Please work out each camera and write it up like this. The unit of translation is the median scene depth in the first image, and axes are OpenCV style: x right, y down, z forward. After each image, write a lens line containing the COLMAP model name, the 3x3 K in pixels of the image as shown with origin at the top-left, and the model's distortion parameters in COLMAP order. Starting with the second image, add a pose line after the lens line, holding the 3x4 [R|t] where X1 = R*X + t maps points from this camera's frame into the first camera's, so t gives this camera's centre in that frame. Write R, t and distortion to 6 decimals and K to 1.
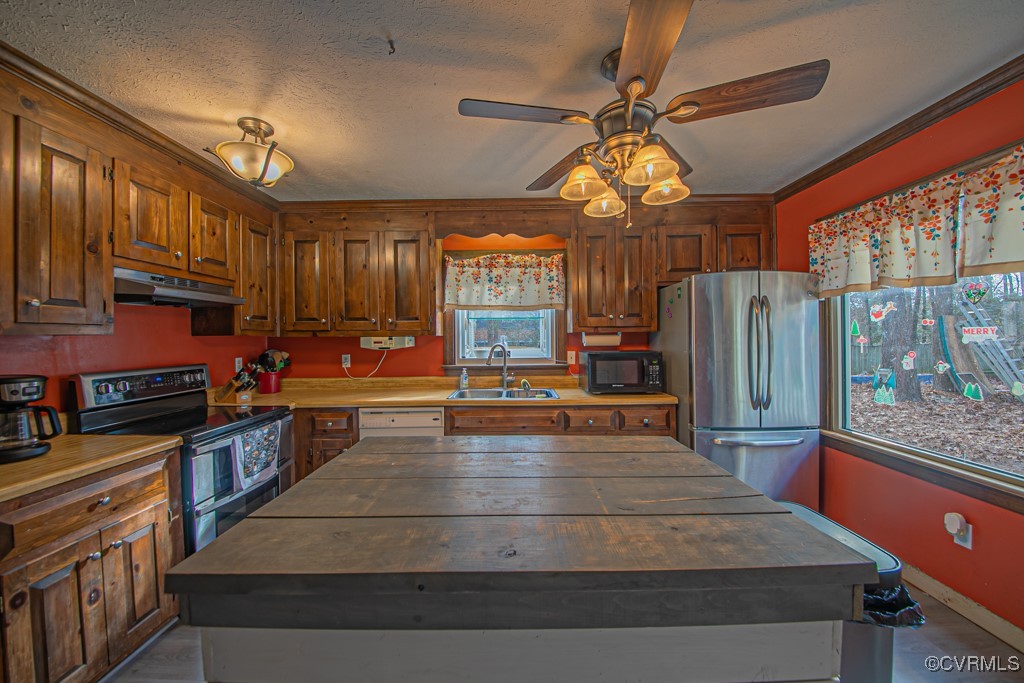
lens RADIAL K [[360.8, 0, 515.8], [0, 360.8, 339.2], [0, 0, 1]] dist [-0.002613, -0.000602]
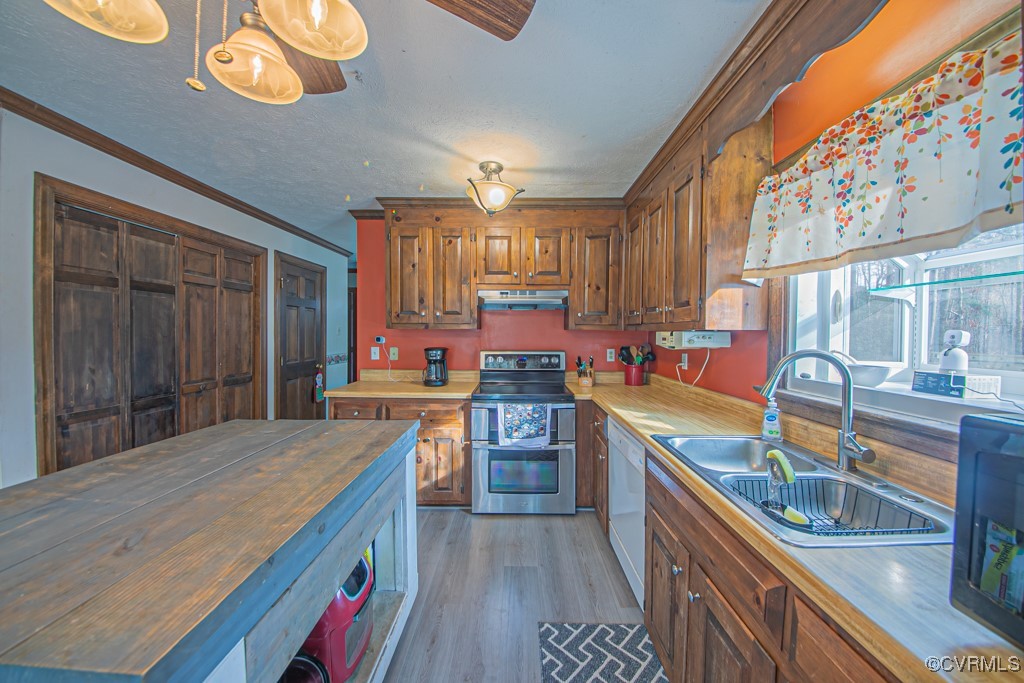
lens RADIAL K [[360.8, 0, 512.9], [0, 360.8, 341.0], [0, 0, 1]] dist [-0.002613, -0.000602]
pose [[-0.011811, 0.031190, -0.999444, 0.510573], [-0.011684, 0.999441, 0.031328, -0.008761], [0.999862, 0.012047, -0.011440, 0.947399]]
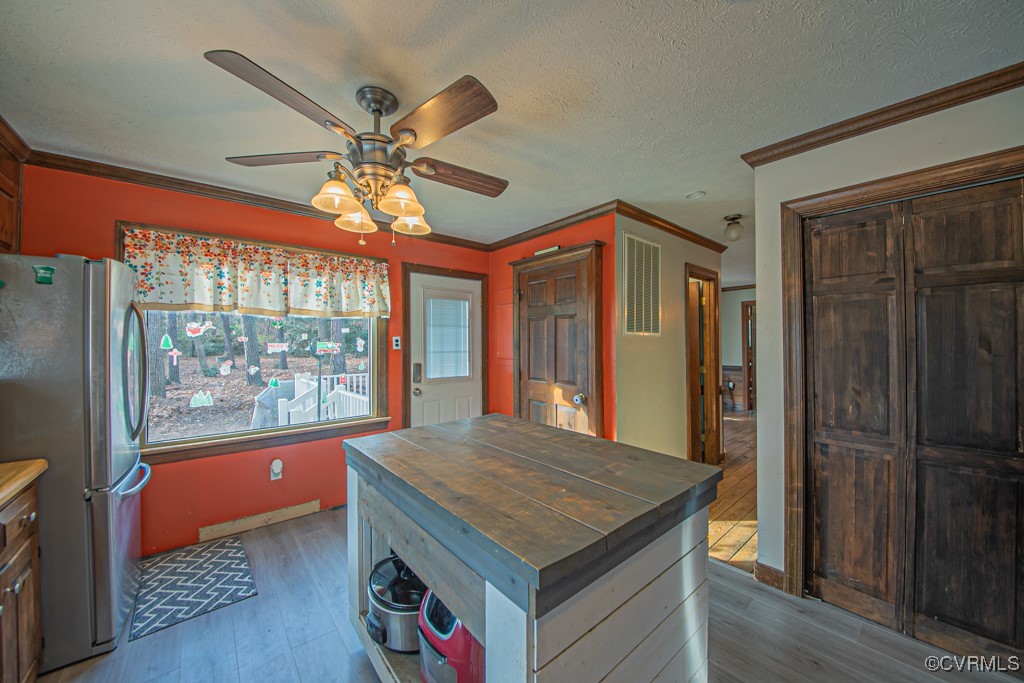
lens RADIAL K [[360.8, 0, 512.6], [0, 360.8, 342.0], [0, 0, 1]] dist [-0.002613, -0.000602]
pose [[-0.641253, 0.012774, 0.767223, -0.545412], [0.016631, 0.999858, -0.002747, -0.012588], [-0.767149, 0.010998, -0.641374, 0.957539]]
